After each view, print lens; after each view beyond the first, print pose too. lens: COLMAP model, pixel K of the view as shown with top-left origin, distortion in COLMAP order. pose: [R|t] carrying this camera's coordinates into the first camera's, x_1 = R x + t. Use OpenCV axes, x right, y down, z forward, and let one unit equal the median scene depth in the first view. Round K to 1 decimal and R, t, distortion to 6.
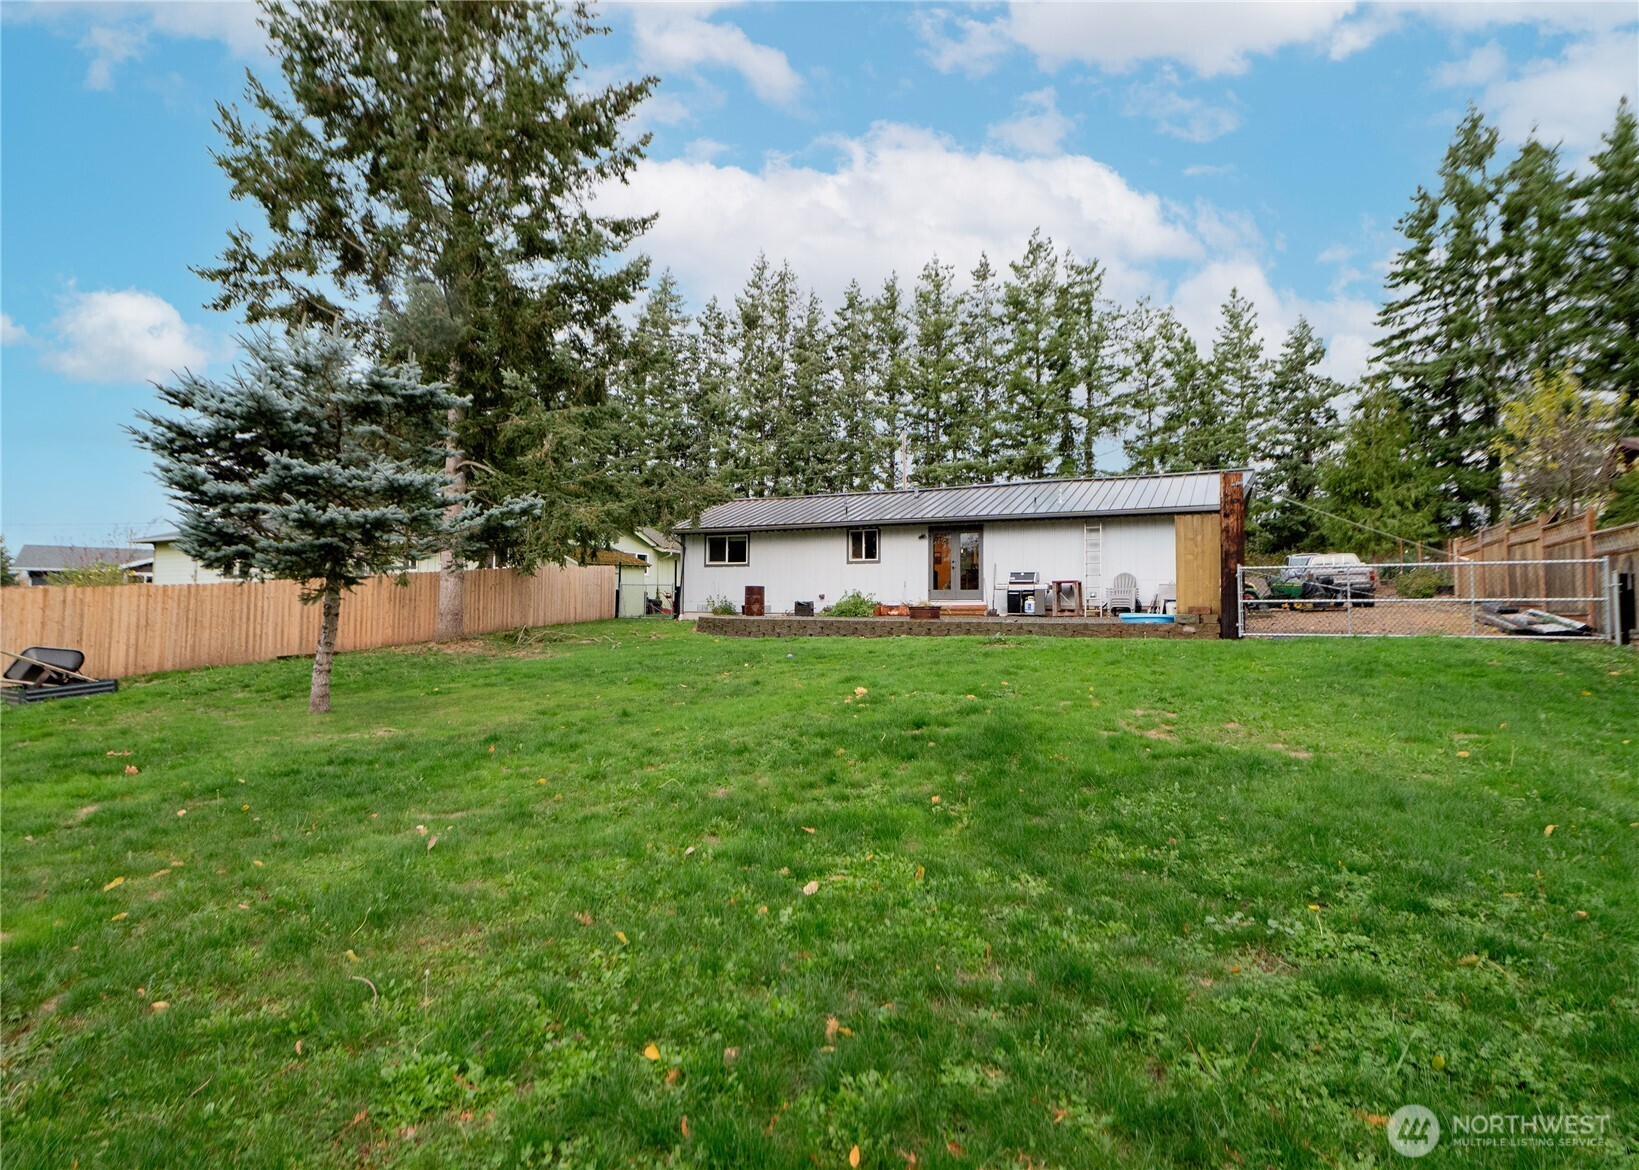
lens RADIAL K [[826.3, 0, 819.0], [0, 826.3, 581.0], [0, 0, 1]] dist [-0.021745, 0.021581]
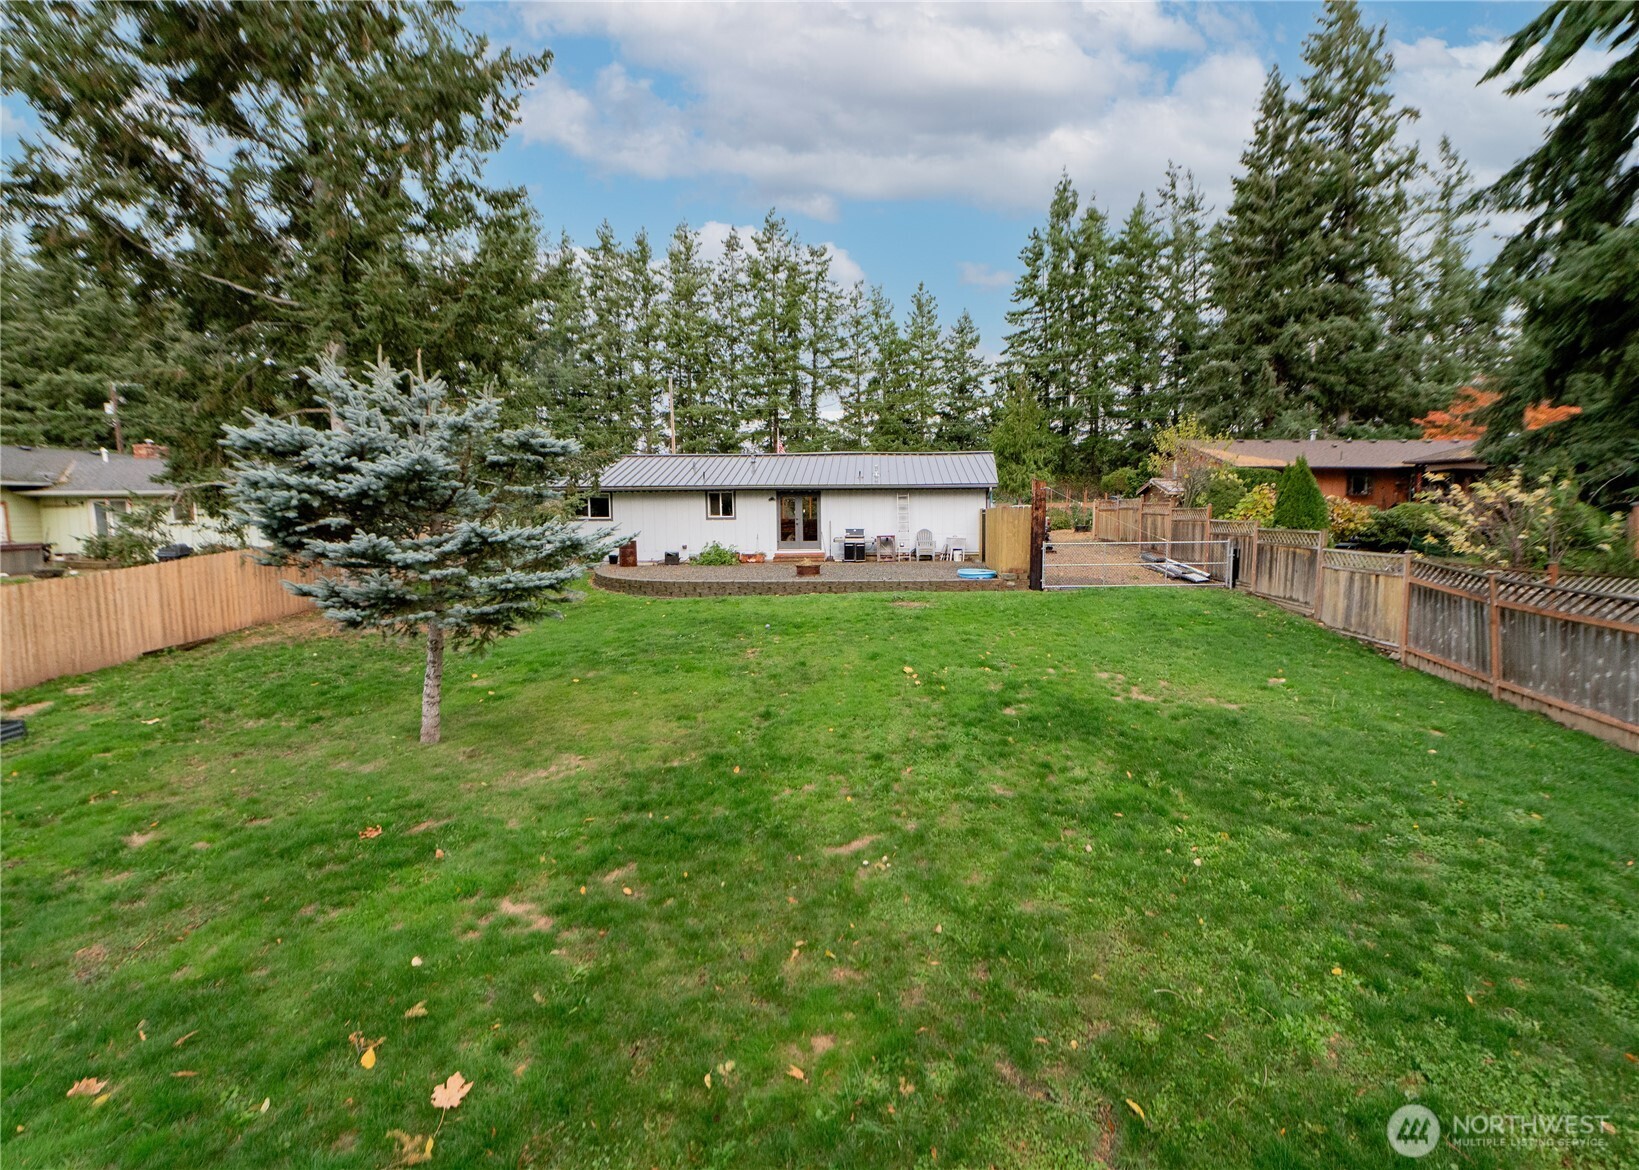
lens RADIAL K [[688.4, 0, 816.3], [0, 688.4, 572.3], [0, 0, 1]] dist [-0.001402, -0.000268]
pose [[0.905488, -0.057828, 0.420413, -0.155417], [-0.000885, 0.990413, 0.138138, -0.052348], [-0.424371, -0.125454, 0.896756, 0.009413]]
